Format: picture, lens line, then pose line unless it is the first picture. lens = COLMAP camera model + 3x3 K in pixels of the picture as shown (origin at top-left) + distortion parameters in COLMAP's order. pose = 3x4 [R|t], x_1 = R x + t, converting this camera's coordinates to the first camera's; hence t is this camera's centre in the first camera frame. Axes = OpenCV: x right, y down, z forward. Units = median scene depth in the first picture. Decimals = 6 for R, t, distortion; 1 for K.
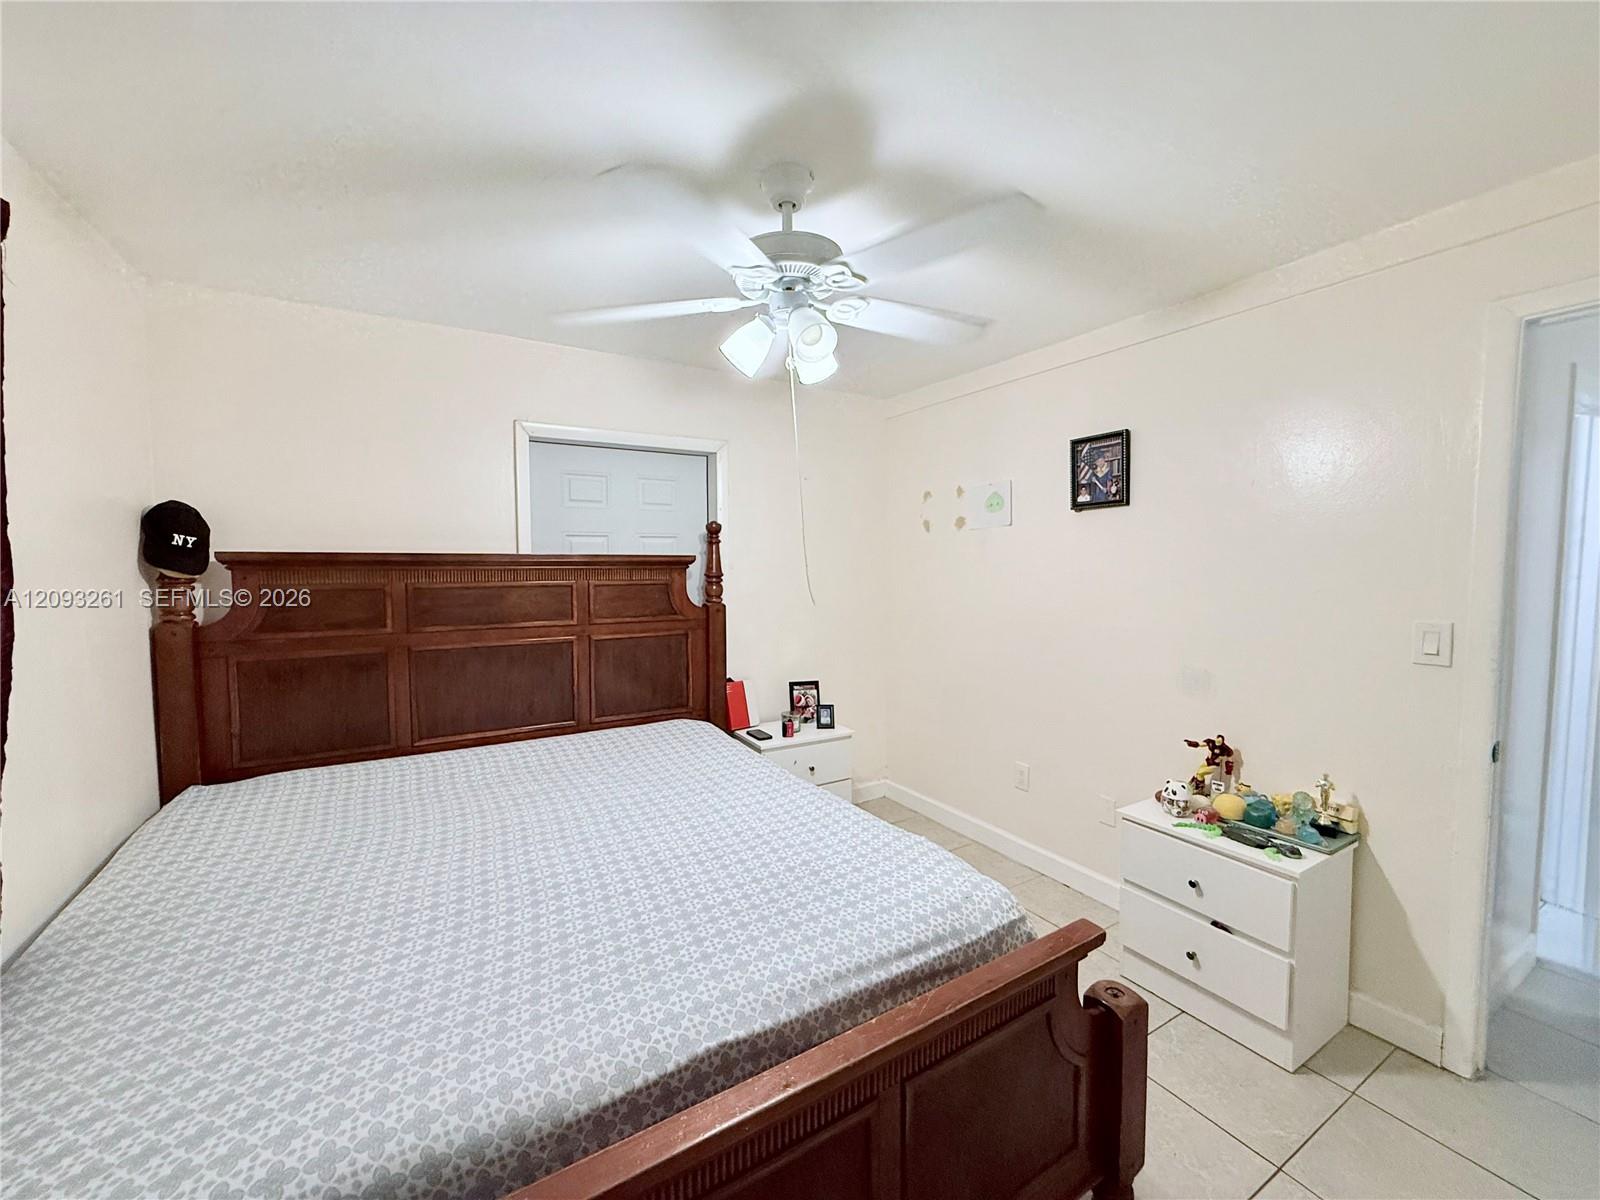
lens RADIAL K [[640.8, 0, 800.4], [0, 640.8, 597.2], [0, 0, 1]] dist [-0.003489, -0.000040]
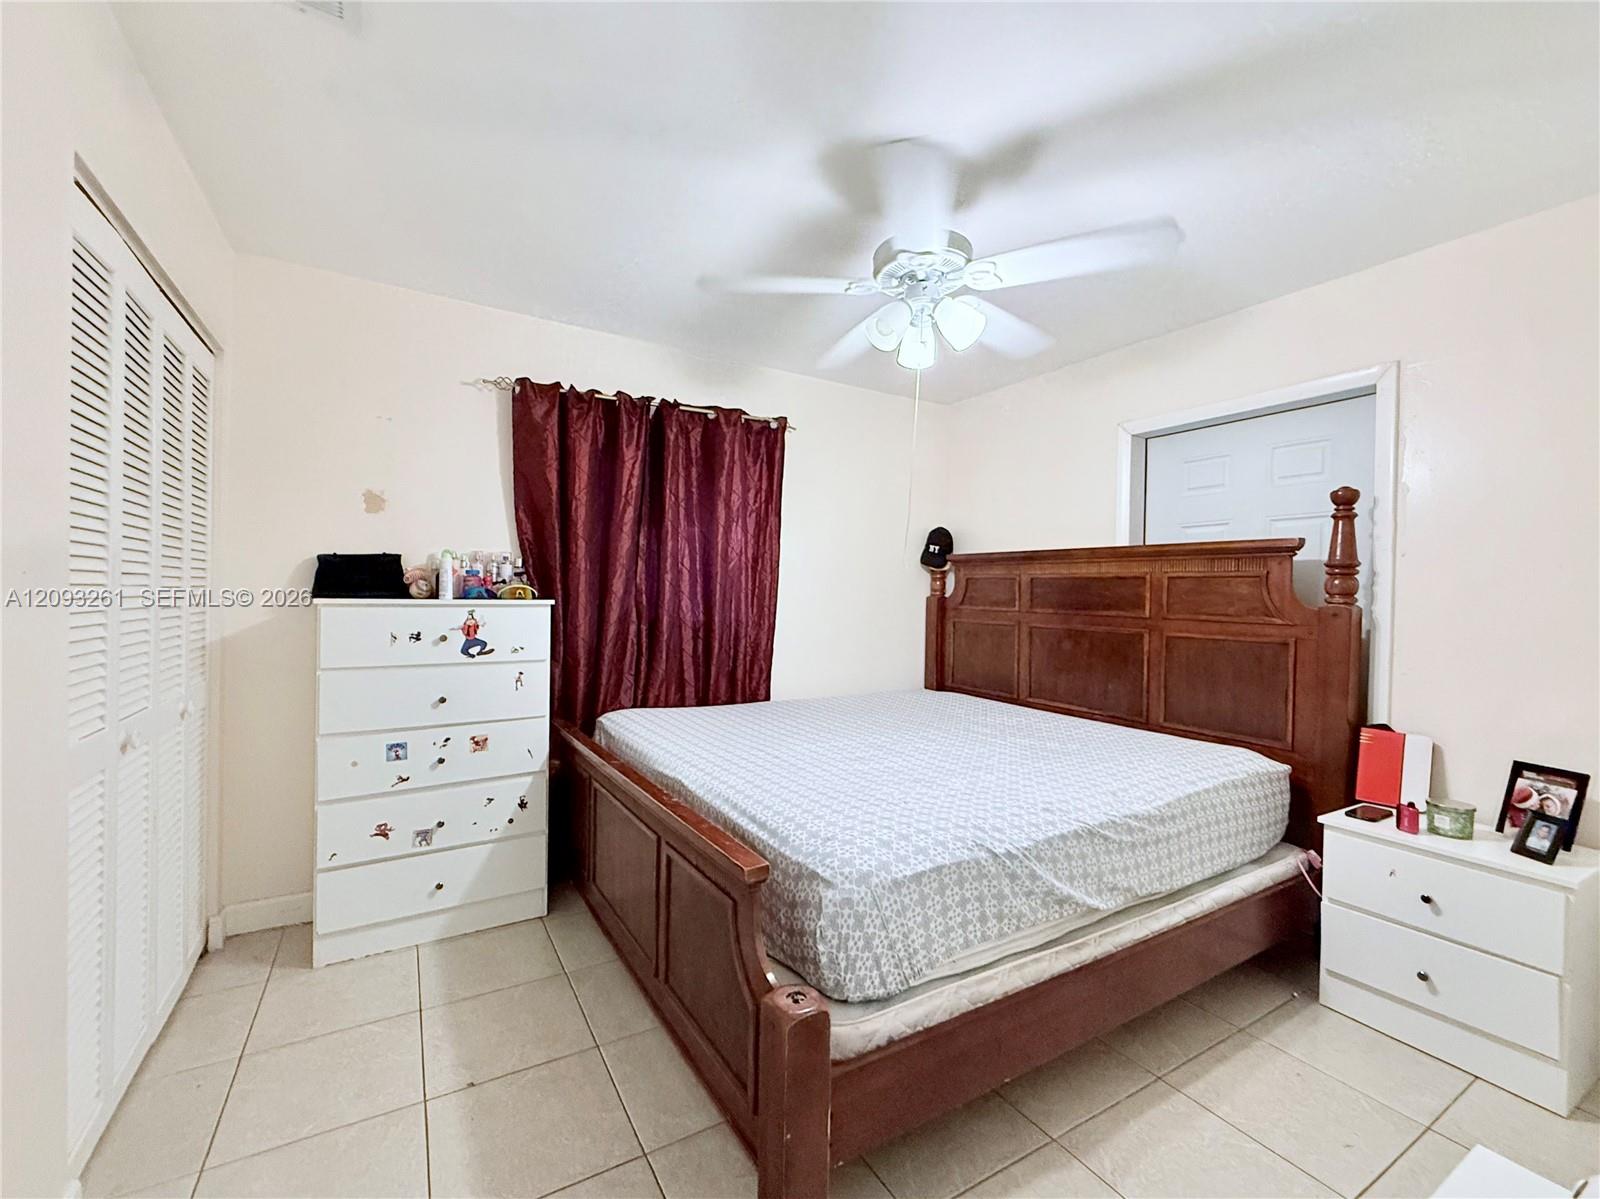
lens RADIAL K [[679.0, 0, 801.8], [0, 679.0, 598.9], [0, 0, 1]] dist [-0.000755, -0.000041]
pose [[-0.001374, 0.008356, -0.999964, 0.733445], [-0.074974, 0.997150, 0.008436, 0.049102], [0.997185, 0.074983, -0.000744, 0.517339]]
